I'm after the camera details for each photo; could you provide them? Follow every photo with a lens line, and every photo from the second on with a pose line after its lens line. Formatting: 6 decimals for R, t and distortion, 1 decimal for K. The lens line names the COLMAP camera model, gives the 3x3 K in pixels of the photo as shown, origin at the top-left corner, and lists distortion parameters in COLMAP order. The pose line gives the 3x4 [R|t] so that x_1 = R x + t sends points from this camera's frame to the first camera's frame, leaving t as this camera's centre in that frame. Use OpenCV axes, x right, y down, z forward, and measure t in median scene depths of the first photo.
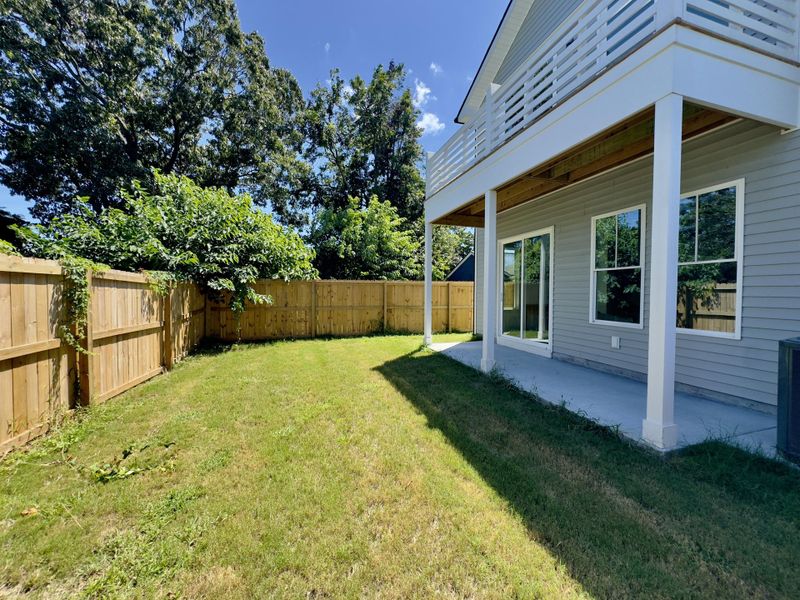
lens RADIAL K [[315.7, 0, 400.5], [0, 315.7, 299.3], [0, 0, 1]] dist [0.001271, 0.000458]
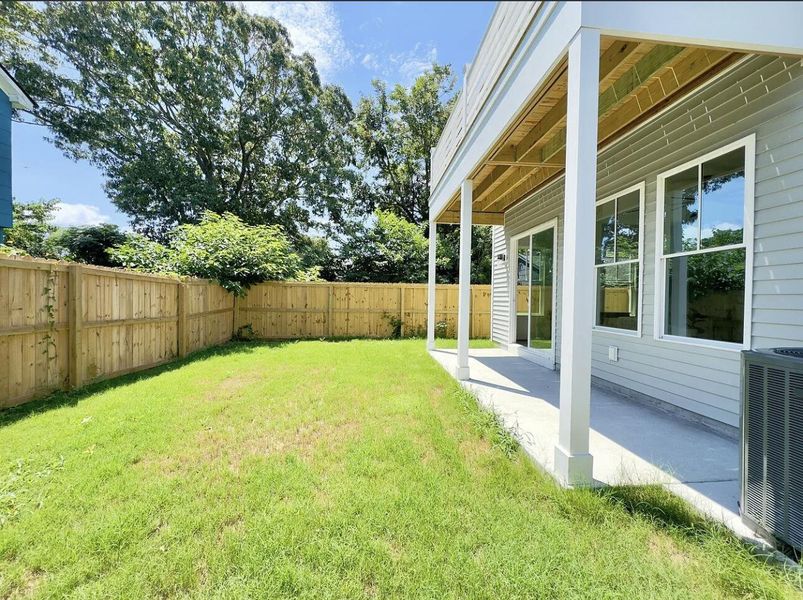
lens RADIAL K [[316.9, 0, 401.6], [0, 316.9, 301.0], [0, 0, 1]] dist [0.001271, 0.000458]
pose [[0.978001, 0.012154, -0.208248, 0.159768], [-0.015749, 0.999754, -0.015610, 0.011267], [0.208007, 0.018547, 0.977951, 0.040580]]
